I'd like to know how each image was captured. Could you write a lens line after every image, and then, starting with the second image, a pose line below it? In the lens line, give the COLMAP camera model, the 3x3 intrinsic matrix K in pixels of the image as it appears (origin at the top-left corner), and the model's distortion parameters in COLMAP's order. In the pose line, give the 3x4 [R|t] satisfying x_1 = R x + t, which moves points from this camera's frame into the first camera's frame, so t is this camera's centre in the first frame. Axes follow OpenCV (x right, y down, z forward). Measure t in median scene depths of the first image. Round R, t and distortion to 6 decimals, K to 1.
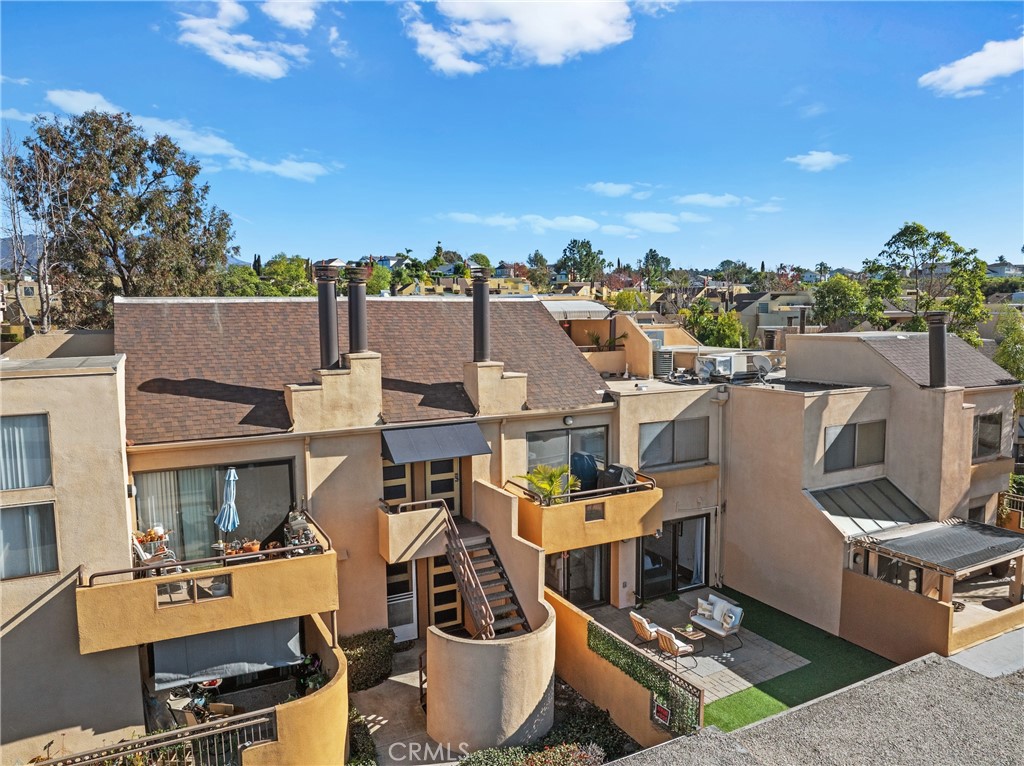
lens RADIAL K [[721.9, 0, 512.0], [0, 721.9, 383.0], [0, 0, 1]] dist [-0.002580, -0.031752]
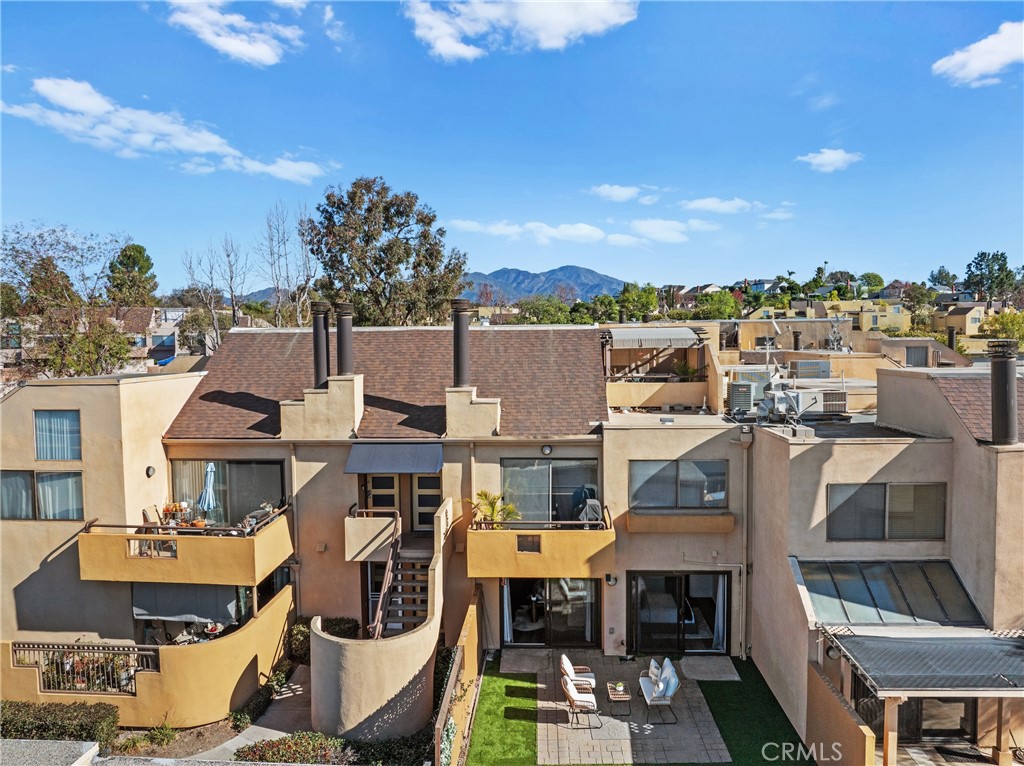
lens RADIAL K [[721.9, 0, 512.0], [0, 721.9, 383.0], [0, 0, 1]] dist [-0.002580, -0.031752]
pose [[0.857595, 0.032345, -0.513308, 0.555118], [-0.050158, 0.998523, -0.020881, -0.016951], [0.511874, 0.043654, 0.857951, 0.125604]]
